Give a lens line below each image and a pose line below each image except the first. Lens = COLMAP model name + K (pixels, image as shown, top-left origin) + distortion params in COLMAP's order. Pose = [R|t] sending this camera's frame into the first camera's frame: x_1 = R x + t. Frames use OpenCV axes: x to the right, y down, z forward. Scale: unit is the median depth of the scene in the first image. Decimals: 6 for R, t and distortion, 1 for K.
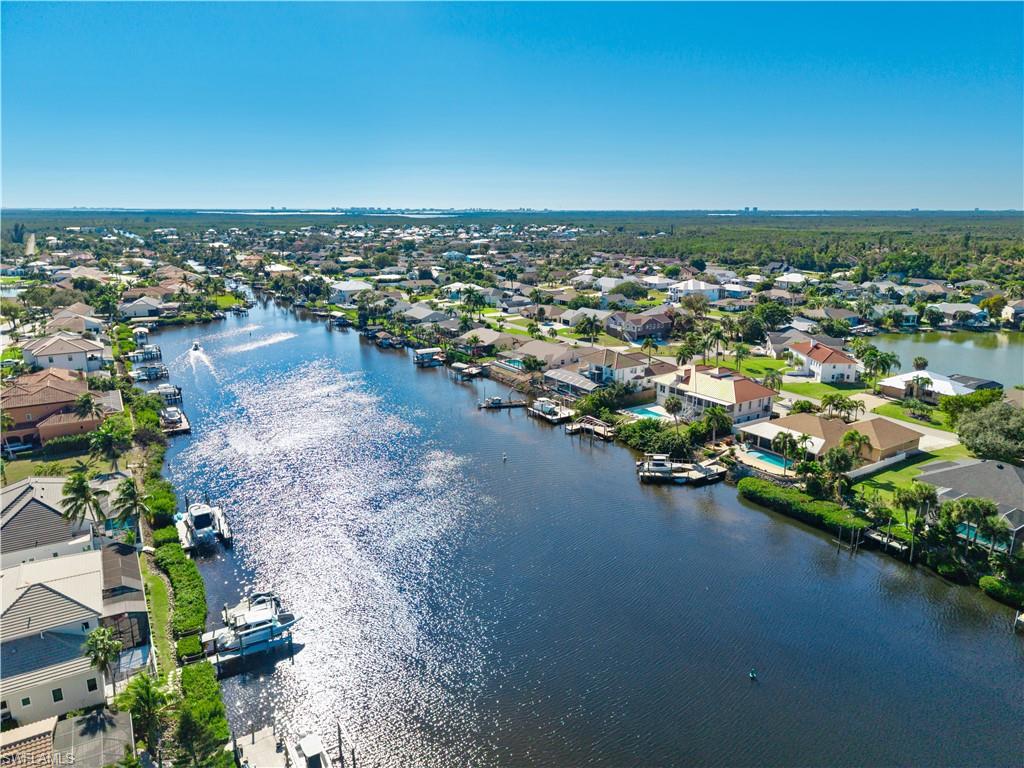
lens RADIAL K [[679.0, 0, 507.5], [0, 679.0, 410.5], [0, 0, 1]] dist [0.060923, -0.145066]
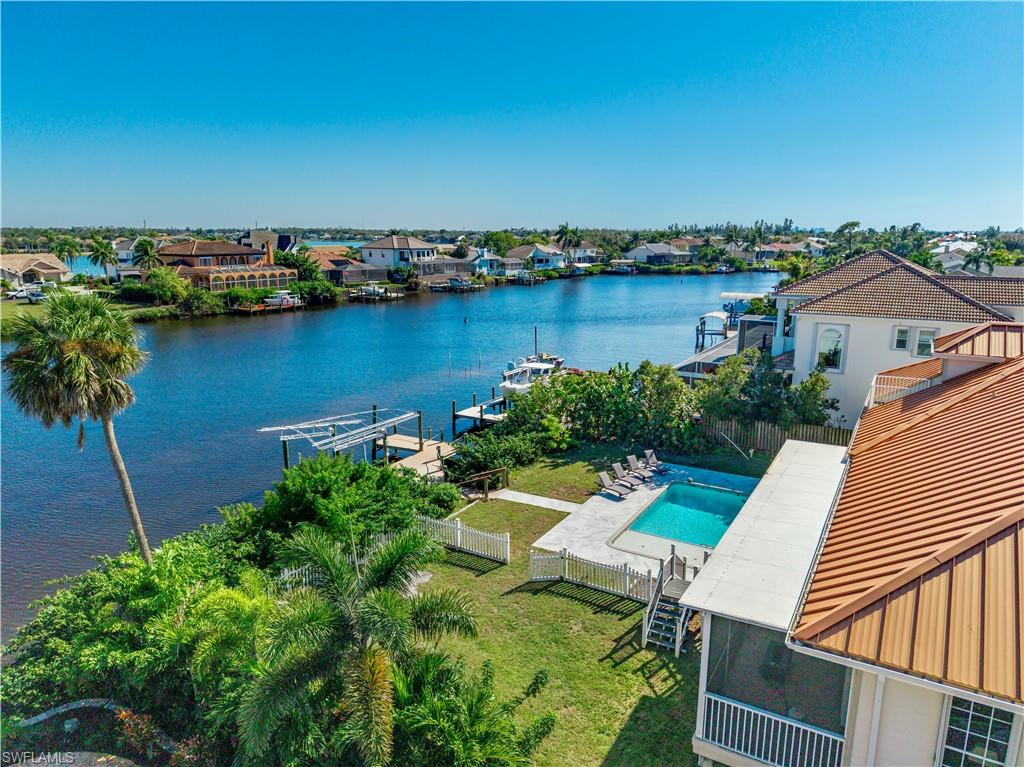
lens RADIAL K [[691.2, 0, 512.0], [0, 691.2, 383.5], [0, 0, 1]] dist [0.011898, -0.003343]
pose [[0.441929, 0.191193, -0.876438, 0.326888], [-0.258632, 0.962691, 0.079597, -0.030260], [0.858957, 0.191499, 0.474890, 0.795700]]
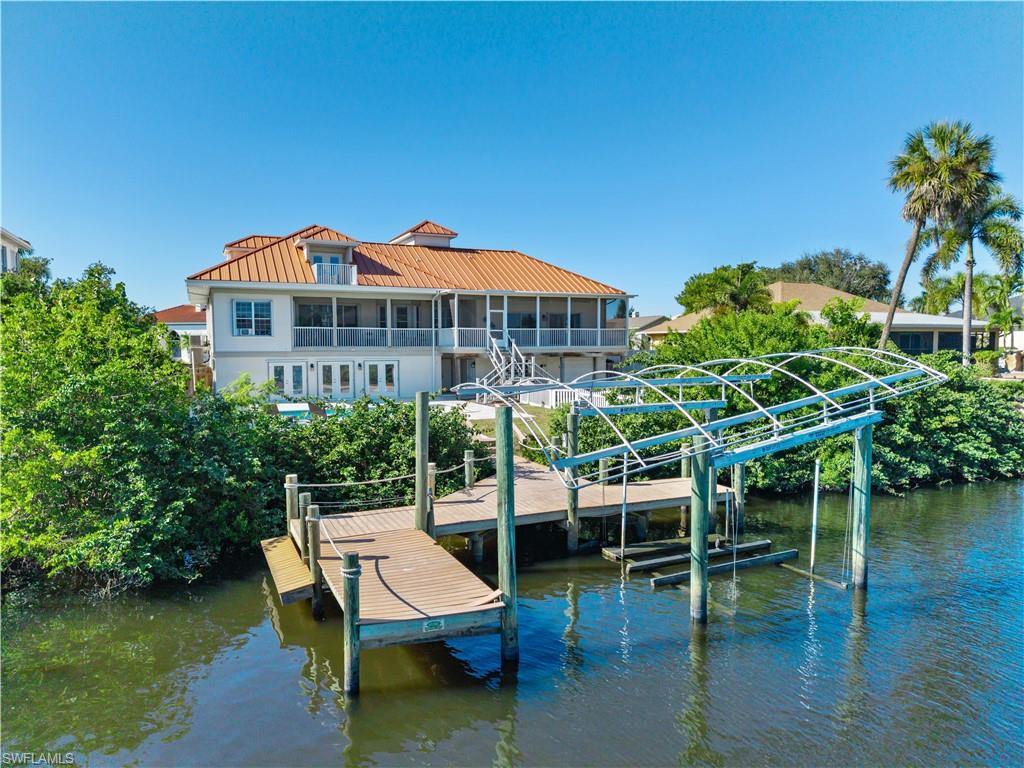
lens RADIAL K [[687.2, 0, 518.0], [0, 687.2, 402.4], [0, 0, 1]] dist [0.003782, -0.001976]
pose [[0.141184, -0.081393, 0.986632, 0.028579], [0.281806, 0.958688, 0.038762, 0.007332], [-0.949027, 0.272566, 0.158288, 0.863175]]
